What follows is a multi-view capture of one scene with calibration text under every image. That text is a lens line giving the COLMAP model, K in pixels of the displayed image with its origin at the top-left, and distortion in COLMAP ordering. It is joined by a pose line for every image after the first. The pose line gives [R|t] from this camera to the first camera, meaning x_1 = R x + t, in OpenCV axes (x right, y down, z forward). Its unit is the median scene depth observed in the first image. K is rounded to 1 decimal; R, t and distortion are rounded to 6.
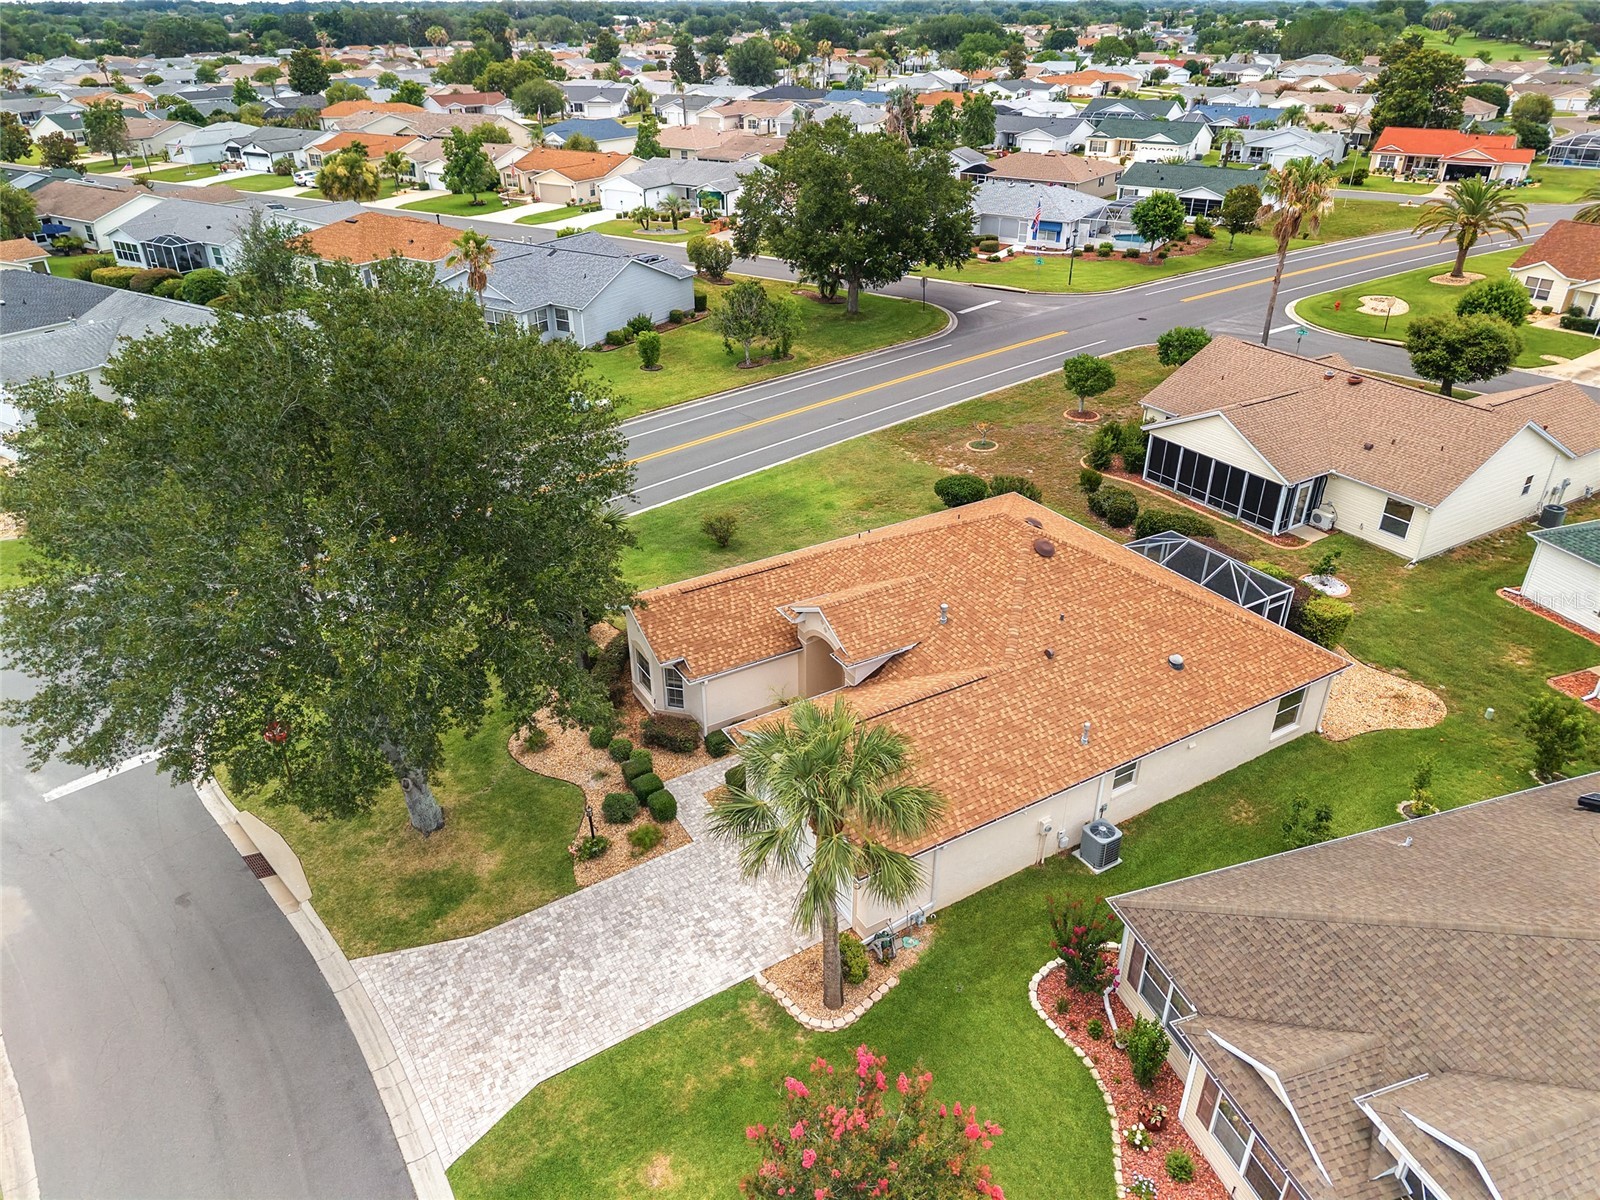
lens RADIAL K [[1014.5, 0, 800.3], [0, 1014.5, 692.6], [0, 0, 1]] dist [0.000248, -0.001393]
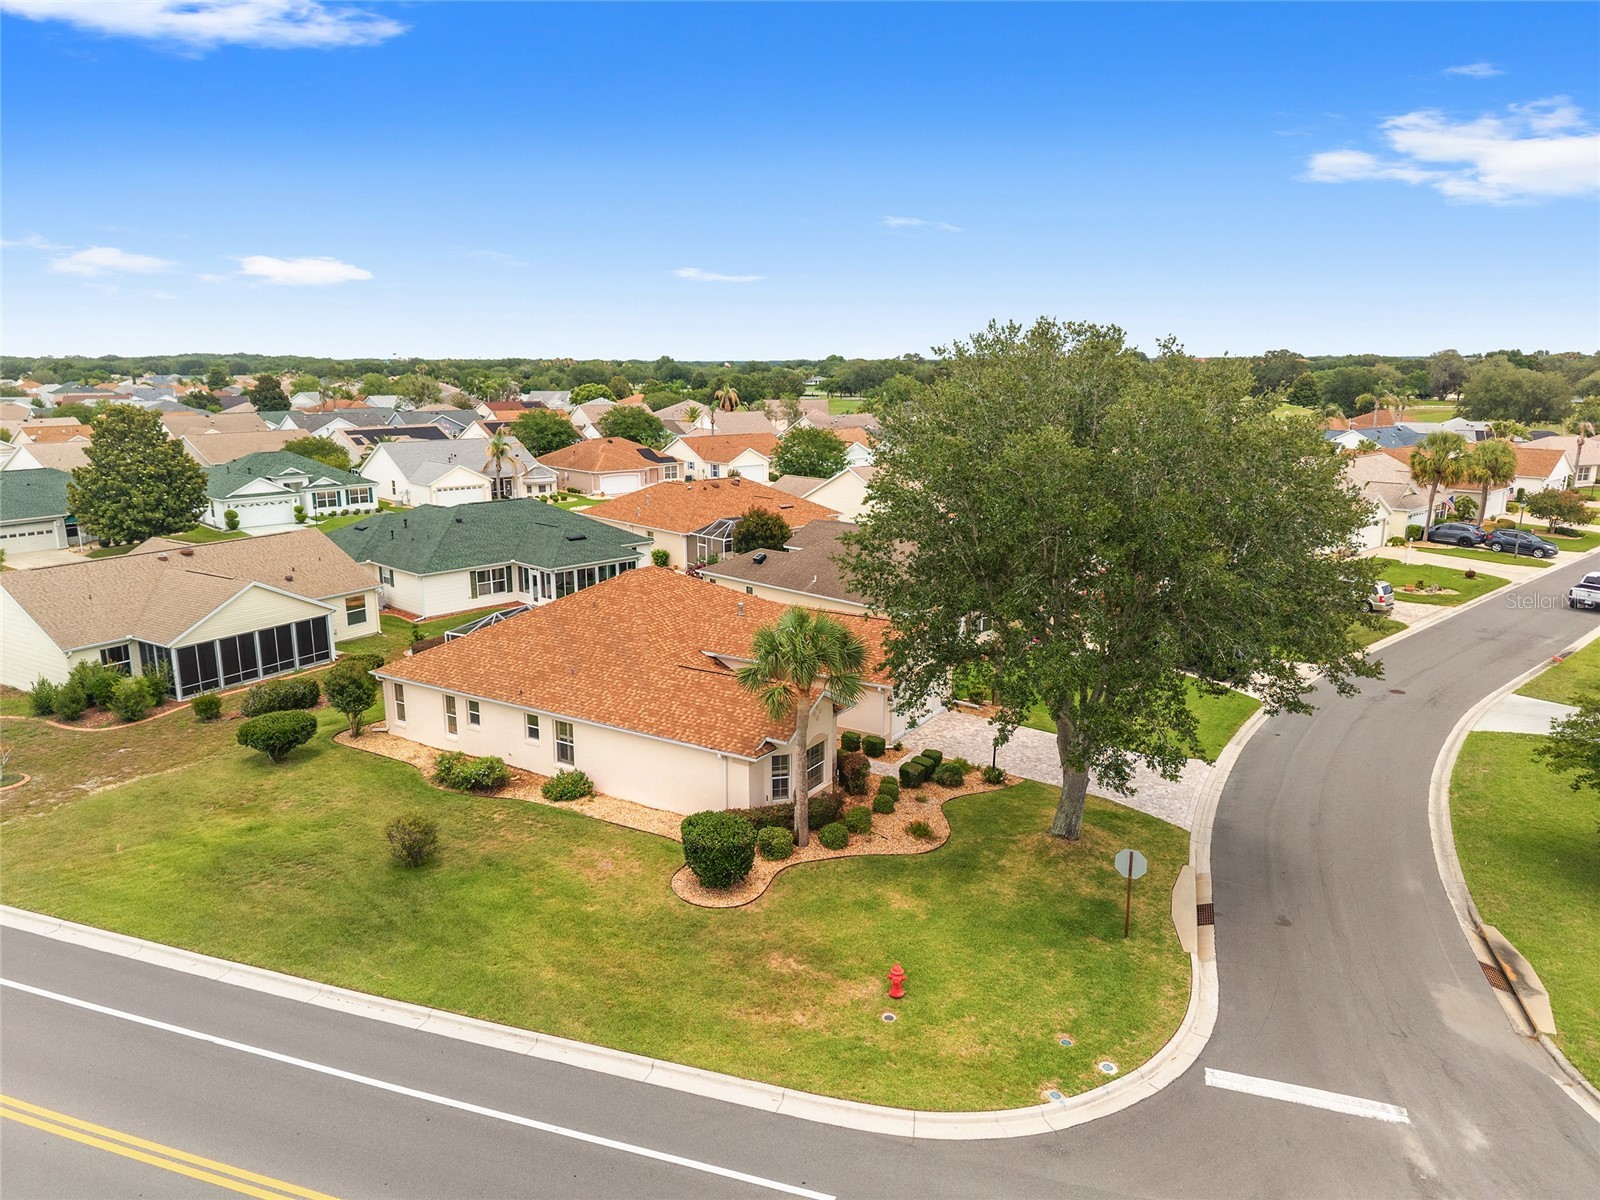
lens RADIAL K [[1014.5, 0, 800.3], [0, 1014.5, 692.6], [0, 0, 1]] dist [0.000248, -0.001393]
pose [[-0.452750, -0.270036, 0.849764, -0.733125], [0.500073, 0.712136, 0.492737, -0.428893], [-0.738204, 0.648030, -0.187382, 0.863878]]
